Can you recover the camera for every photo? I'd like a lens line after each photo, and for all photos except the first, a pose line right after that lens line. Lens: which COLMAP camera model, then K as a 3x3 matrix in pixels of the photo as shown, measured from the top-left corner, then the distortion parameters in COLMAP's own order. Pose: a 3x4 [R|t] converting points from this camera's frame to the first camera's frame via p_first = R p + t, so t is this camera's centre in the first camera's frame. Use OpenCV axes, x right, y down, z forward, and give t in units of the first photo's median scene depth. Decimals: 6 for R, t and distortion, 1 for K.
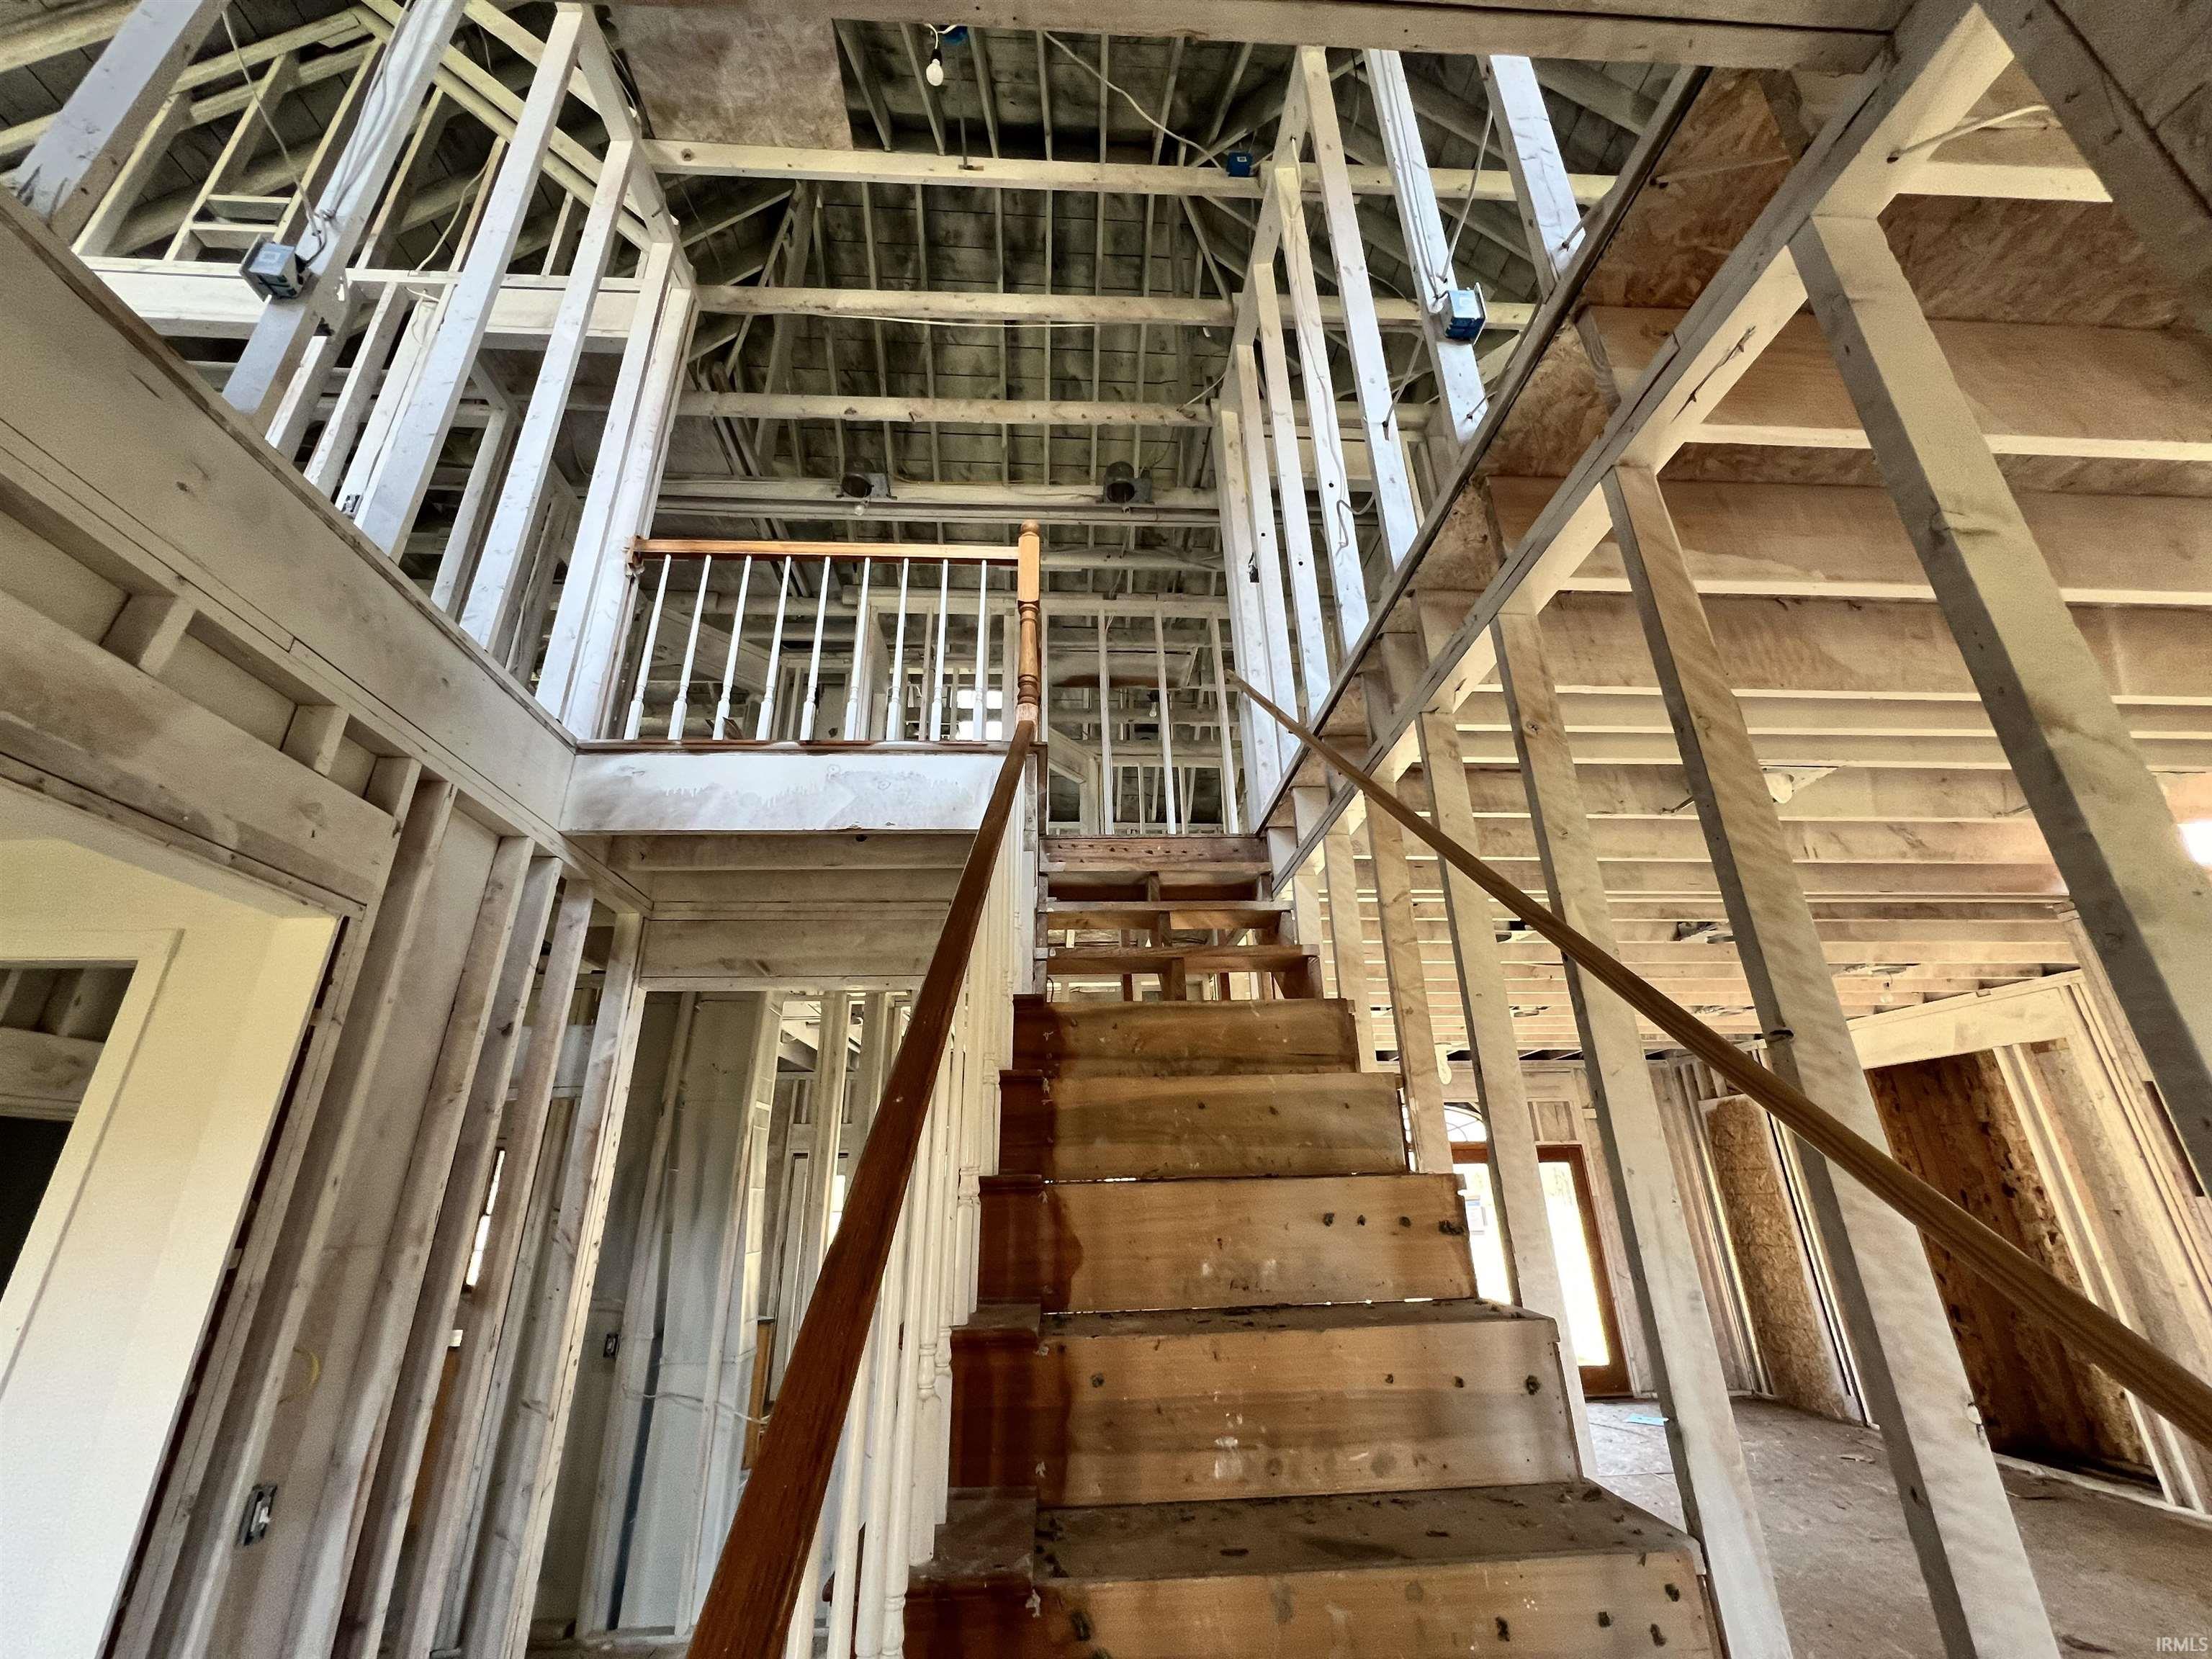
lens RADIAL K [[887.9, 0, 1100.8], [0, 887.9, 825.9], [0, 0, 1]] dist [-0.001579, 0.000754]
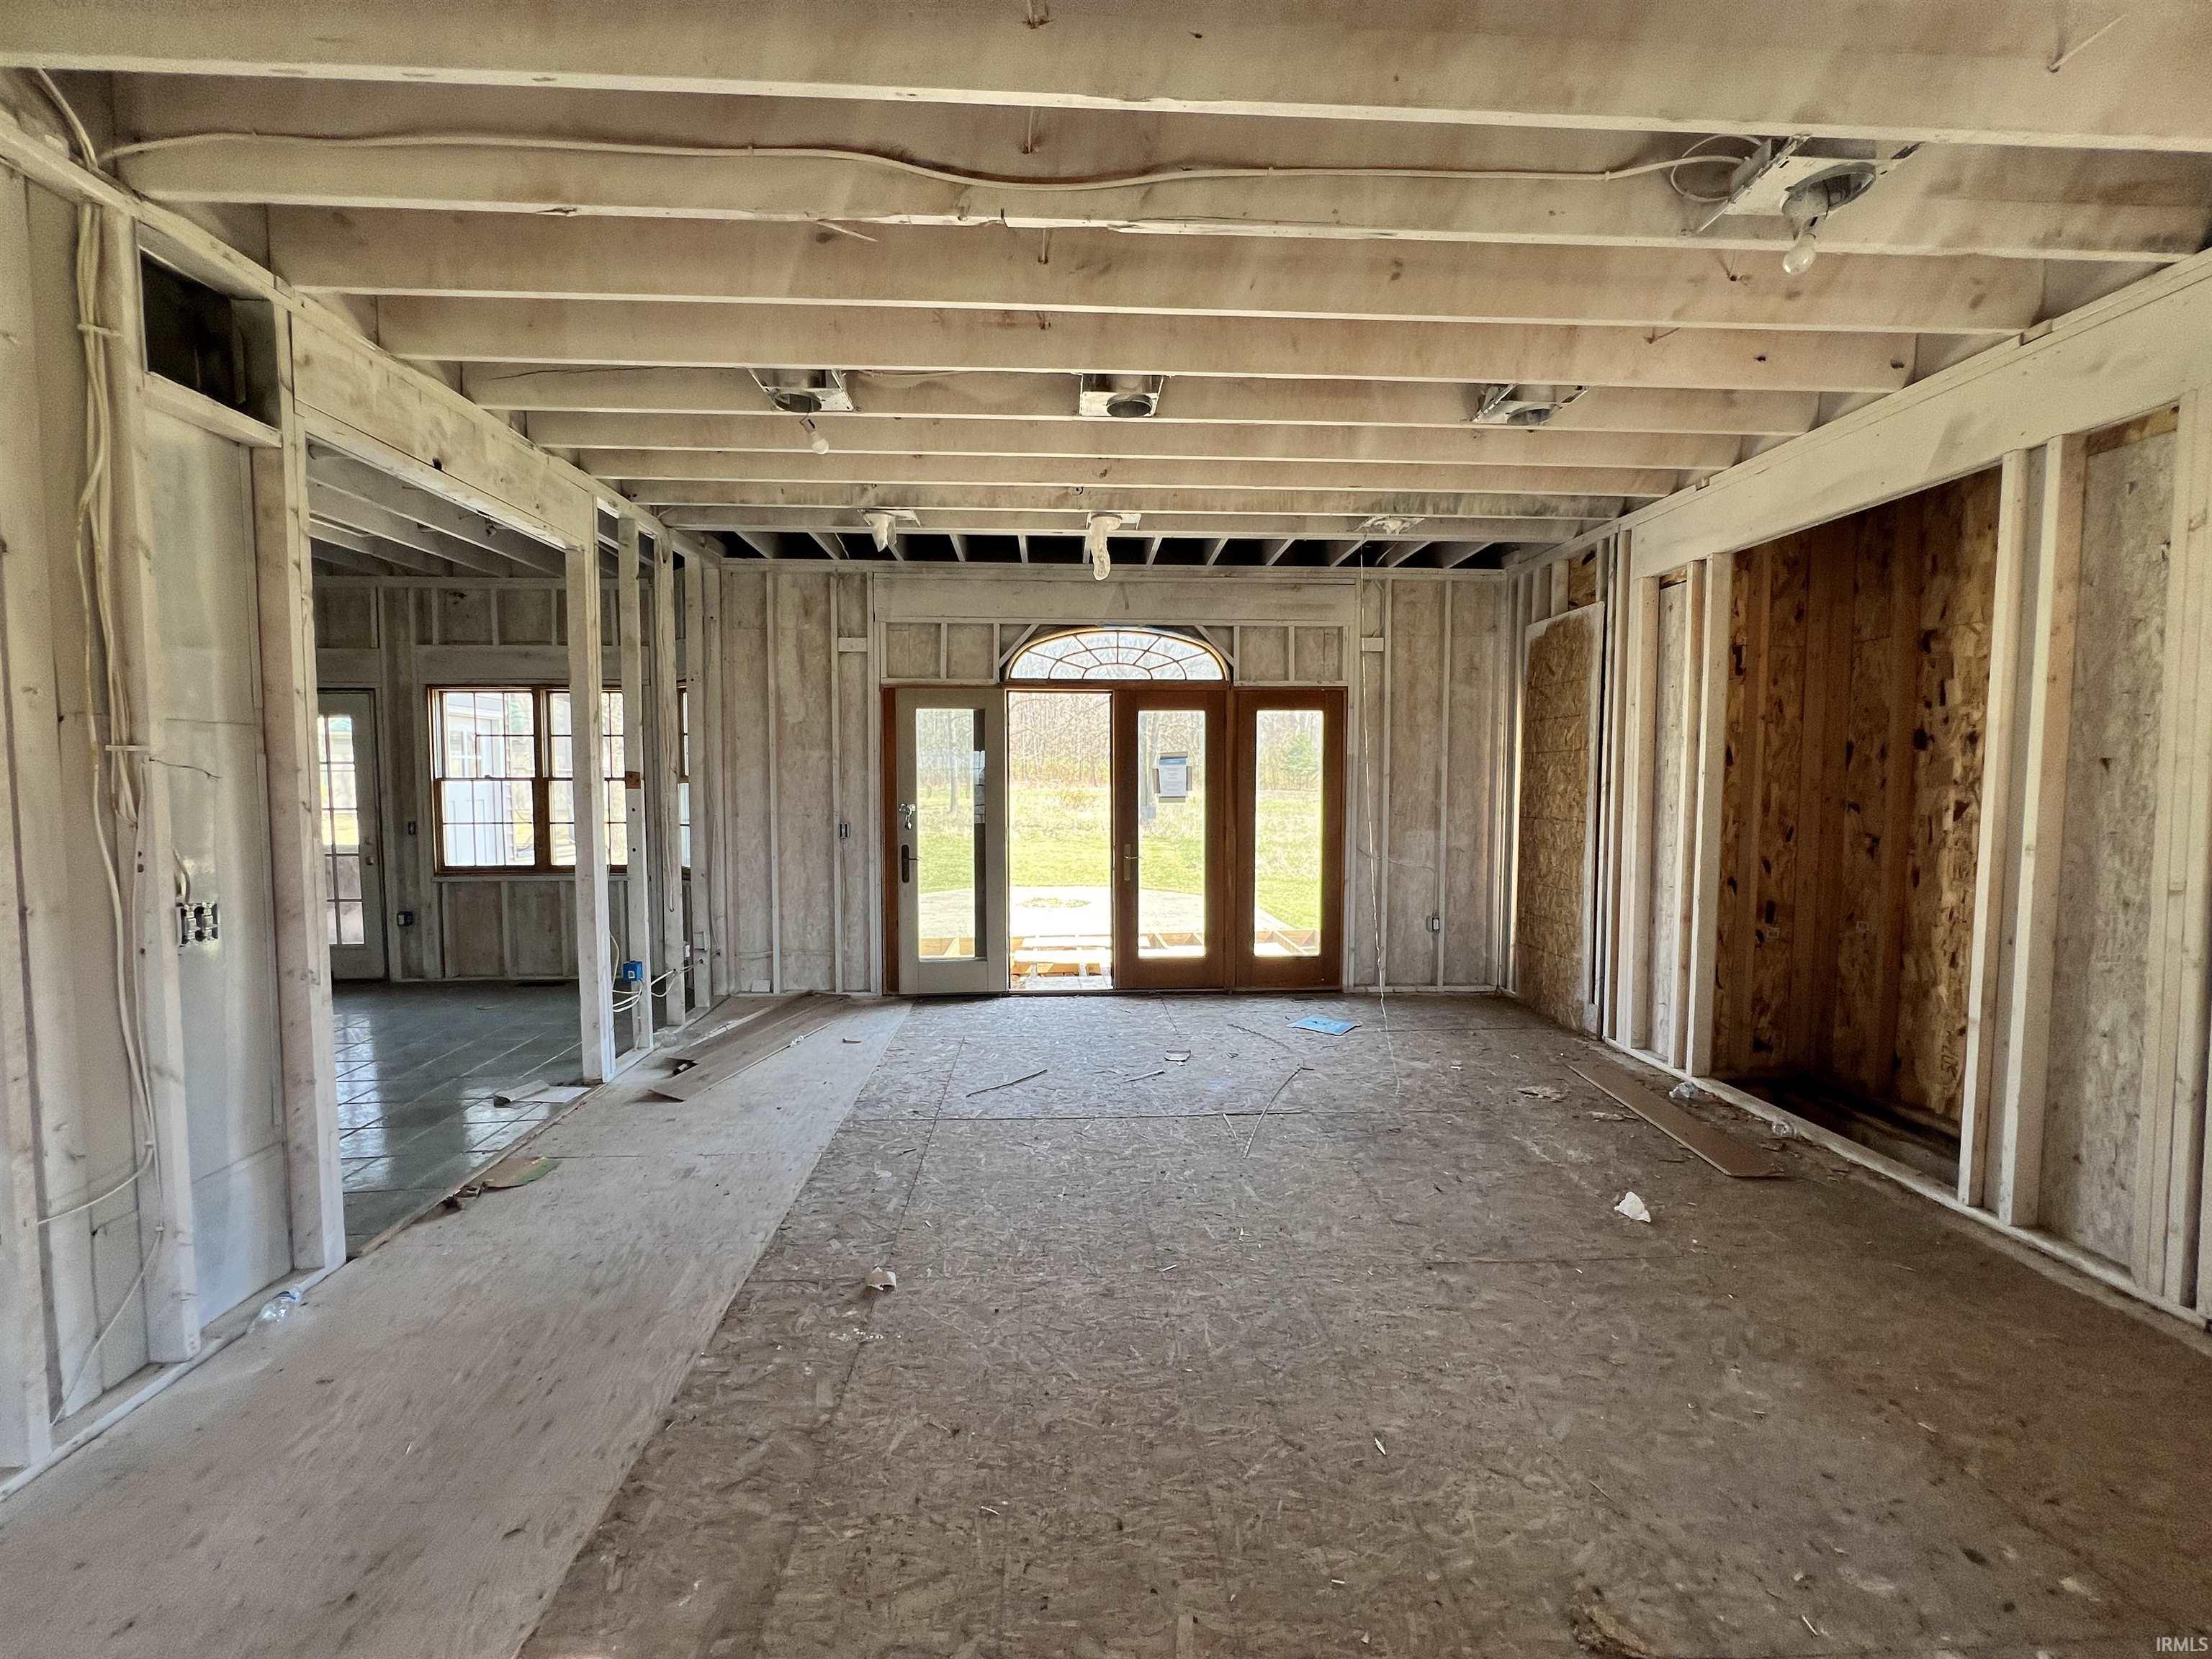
lens RADIAL K [[888.6, 0, 1100.9], [0, 888.6, 825.2], [0, 0, 1]] dist [-0.002294, 0.000747]
pose [[0.999886, 0.014743, -0.003318, 0.891645], [-0.011854, 0.901396, 0.432833, 0.398558], [0.009372, -0.432745, 0.901468, 0.811124]]
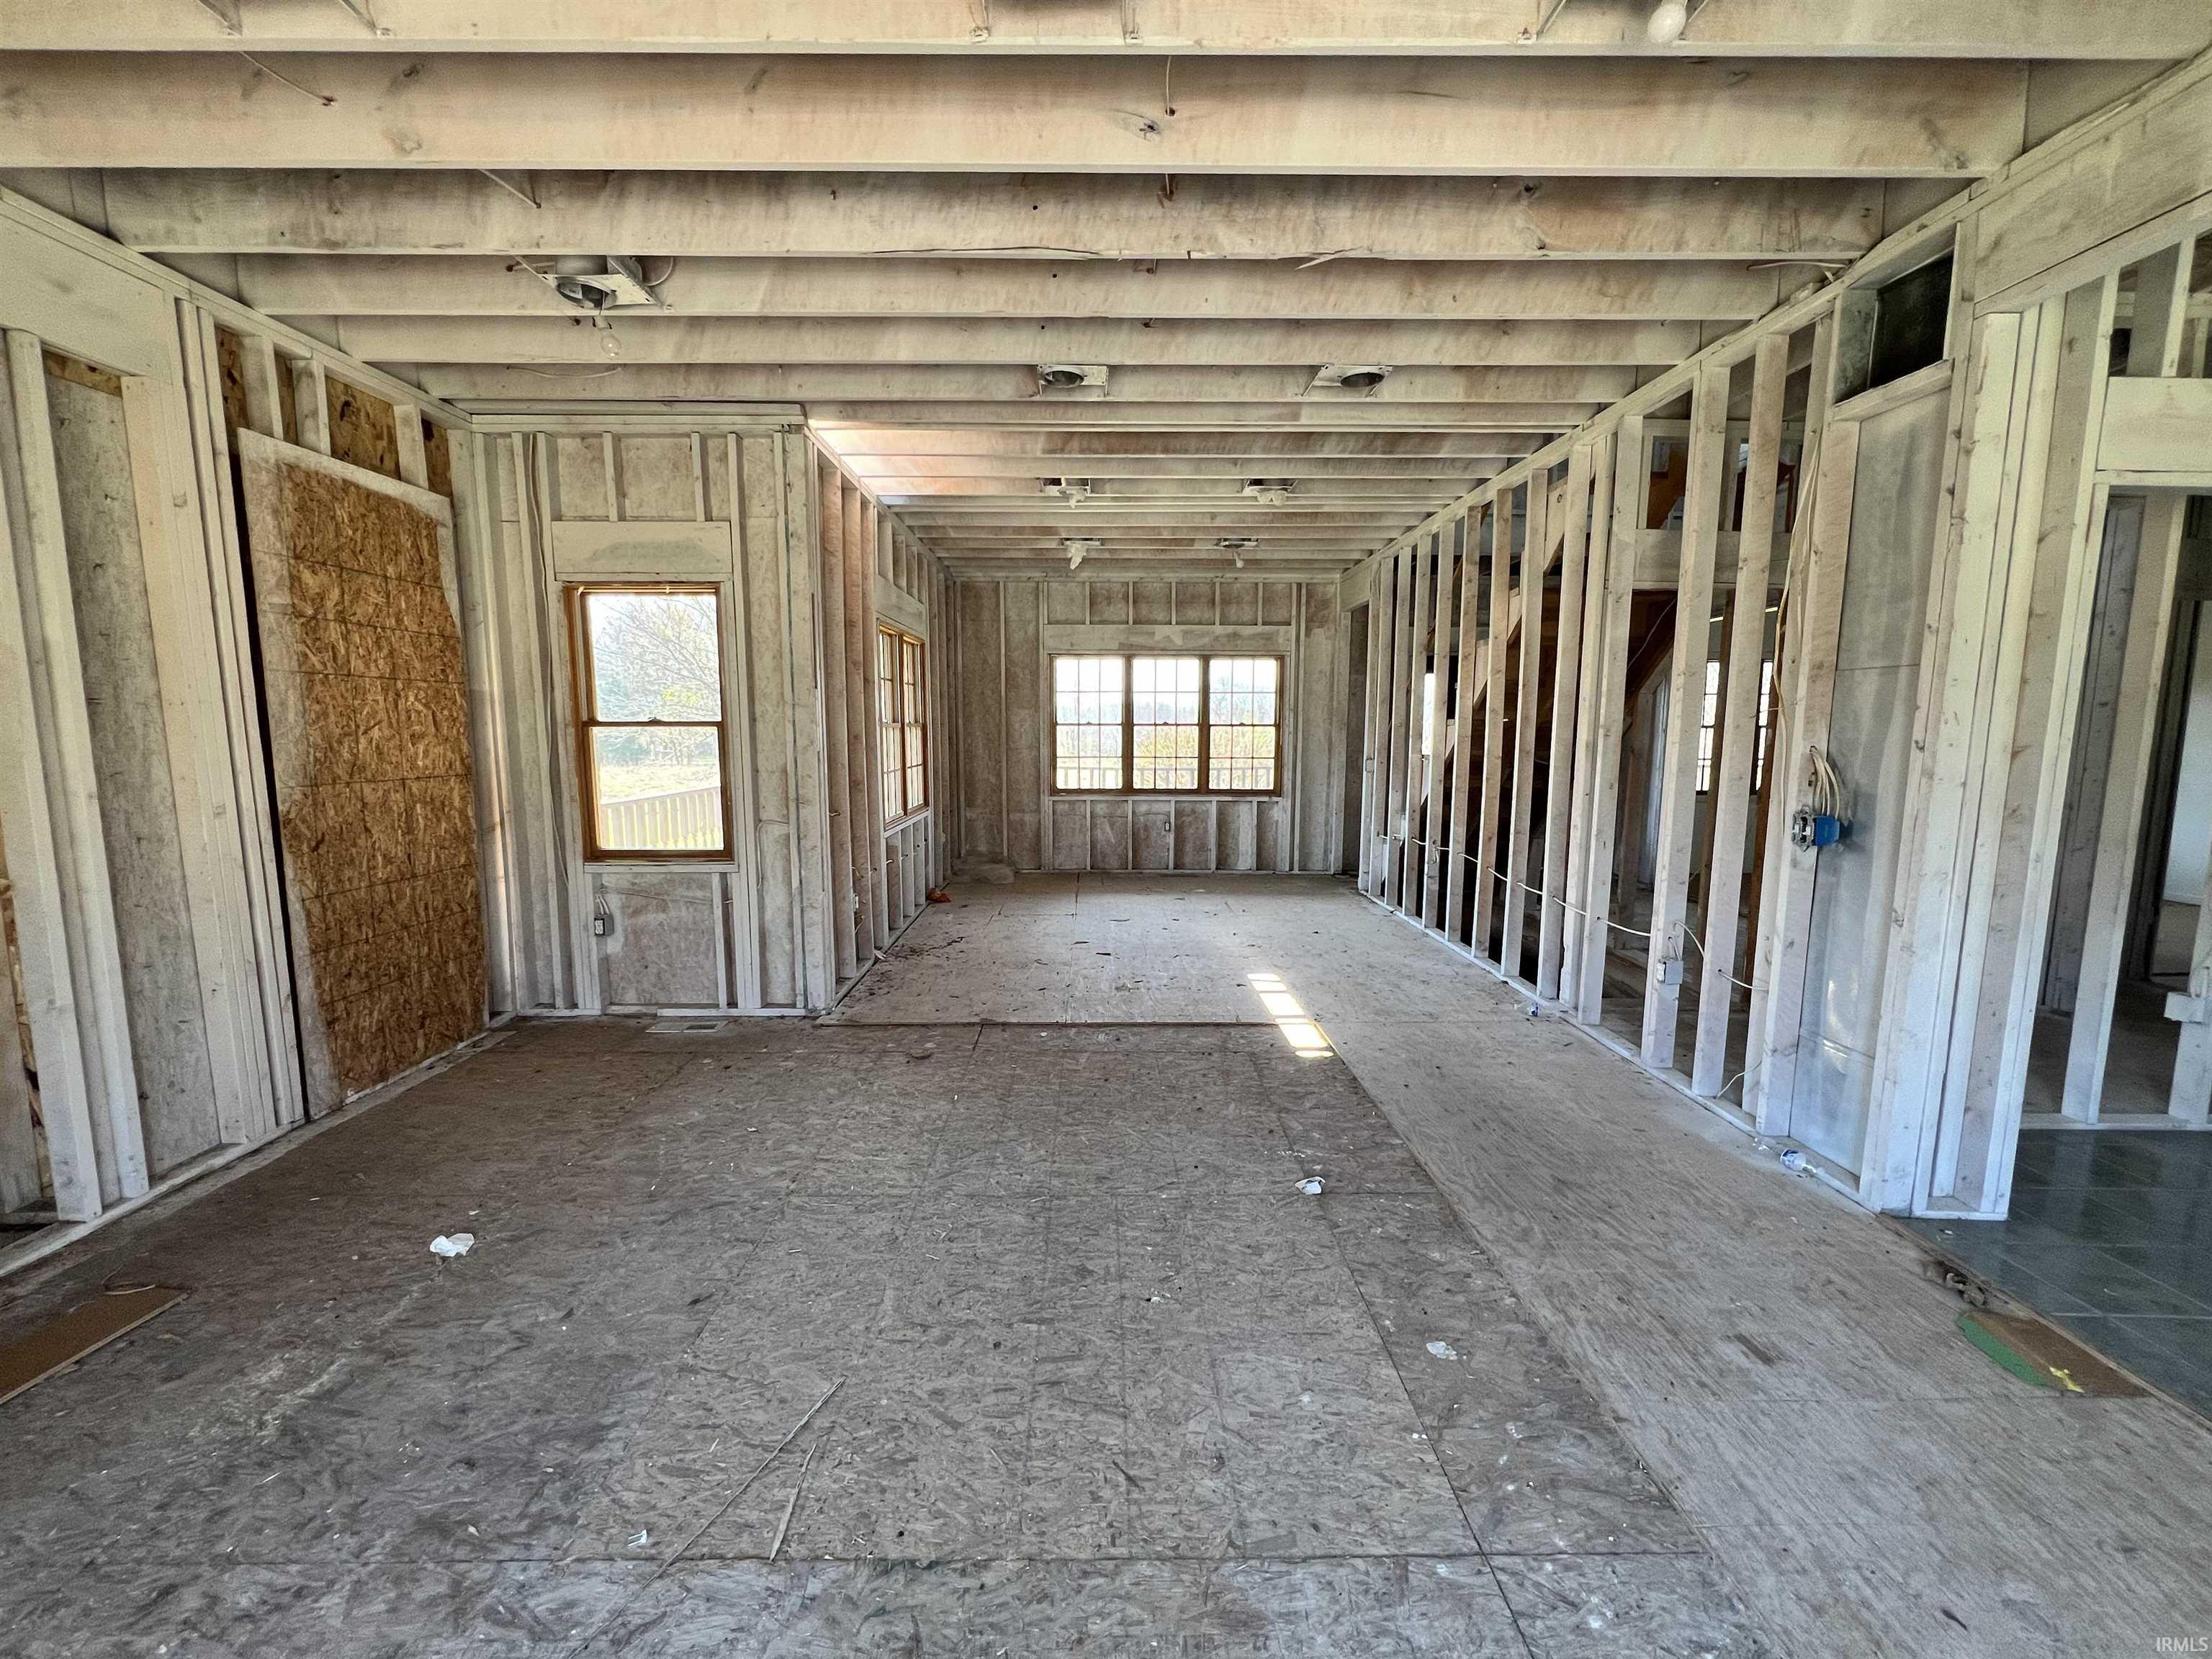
lens RADIAL K [[887.9, 0, 1100.8], [0, 887.9, 825.9], [0, 0, 1]] dist [-0.001579, 0.000754]
pose [[-0.998618, 0.009886, 0.051614, 0.854430], [-0.004549, 0.962199, -0.272308, 0.997830], [-0.052355, -0.272167, -0.960825, 2.242747]]
